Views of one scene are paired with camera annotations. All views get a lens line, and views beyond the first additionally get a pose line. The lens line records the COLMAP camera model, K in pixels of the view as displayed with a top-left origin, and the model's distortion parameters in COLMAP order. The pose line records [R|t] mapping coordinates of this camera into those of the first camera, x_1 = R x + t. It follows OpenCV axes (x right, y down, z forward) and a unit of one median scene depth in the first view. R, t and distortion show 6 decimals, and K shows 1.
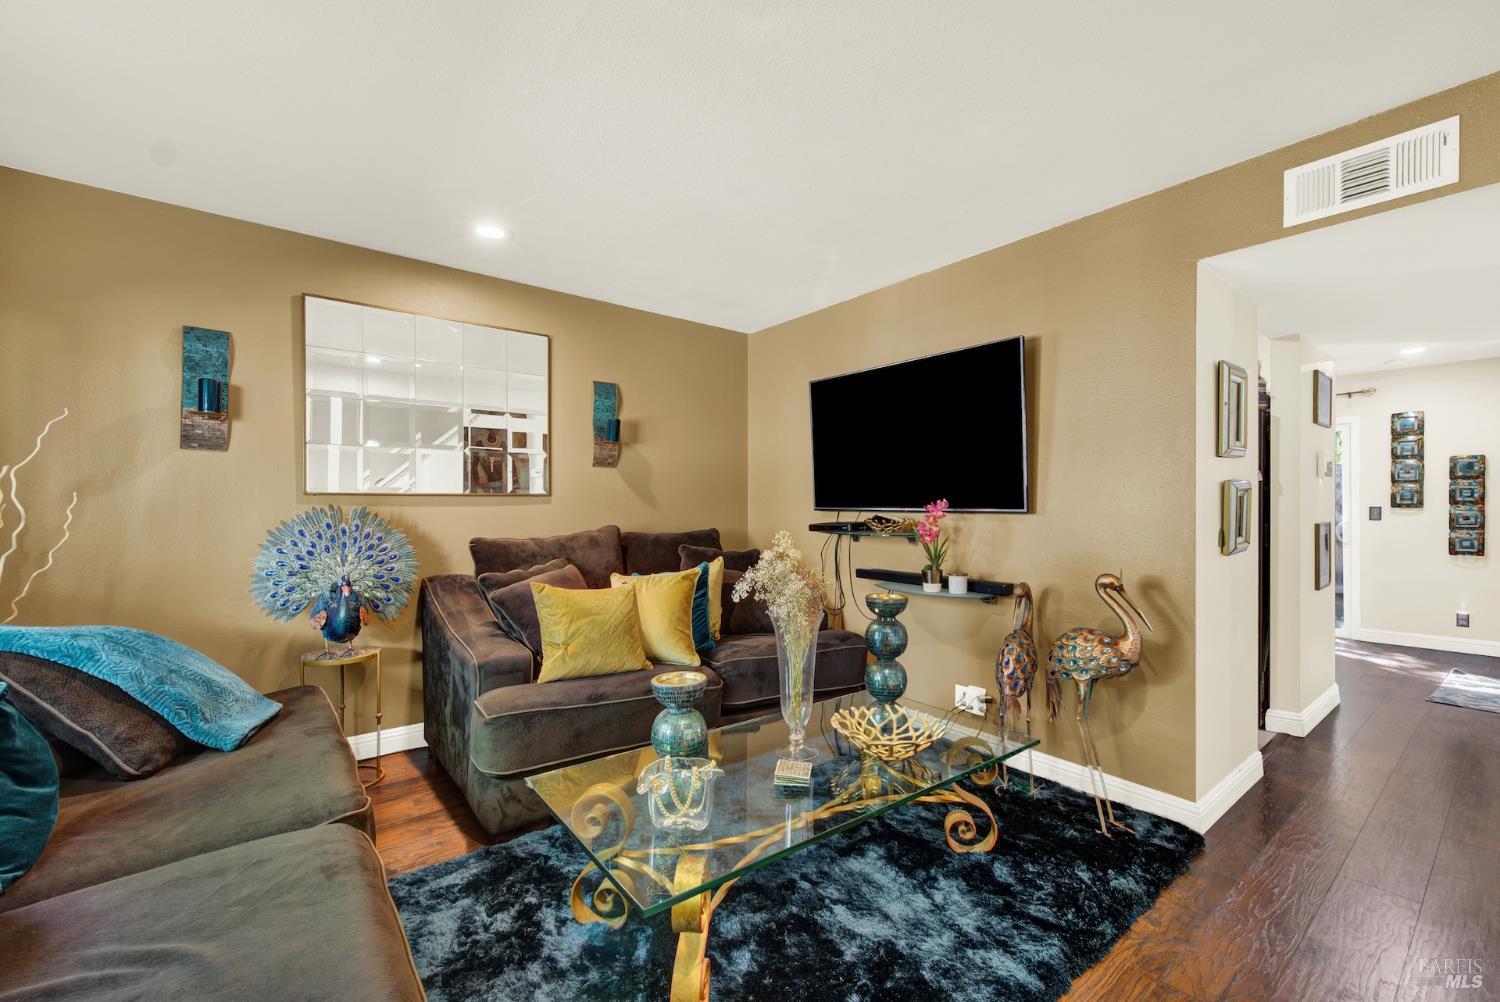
lens RADIAL K [[625.3, 0, 755.4], [0, 625.3, 503.2], [0, 0, 1]] dist [0.003108, -0.000246]
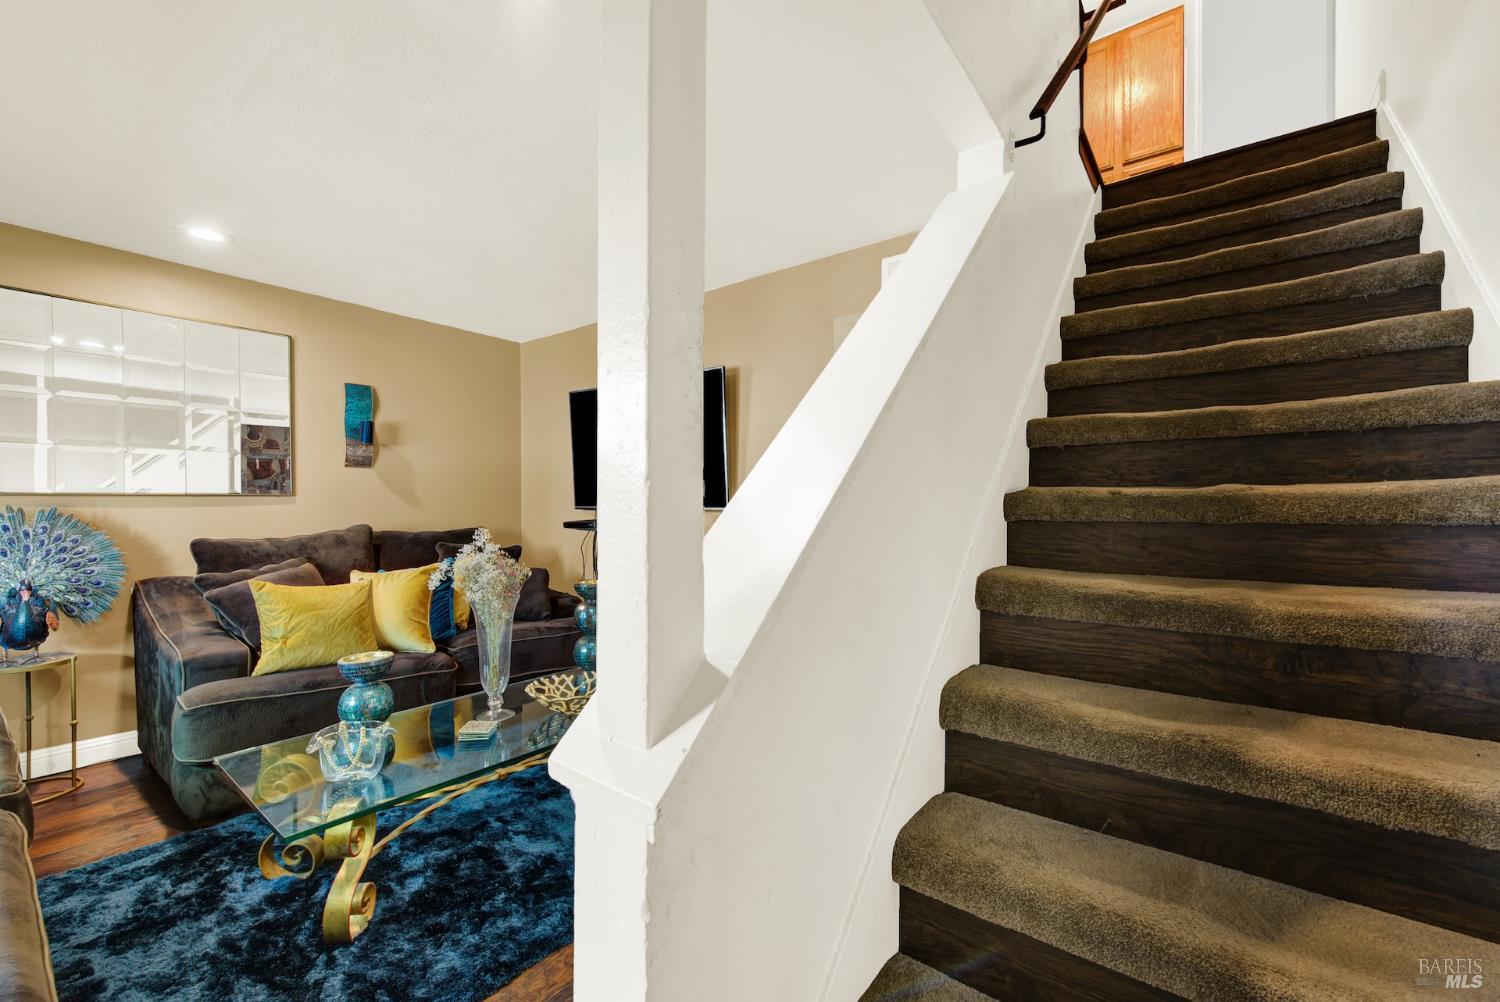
lens RADIAL K [[611.8, 0, 753.0], [0, 611.8, 506.7], [0, 0, 1]] dist [0.002089, -0.001821]
pose [[0.970250, -0.003203, 0.242086, 0.208828], [0.000842, 0.999951, 0.009854, -0.005116], [-0.242105, -0.009357, 0.970205, -0.187042]]
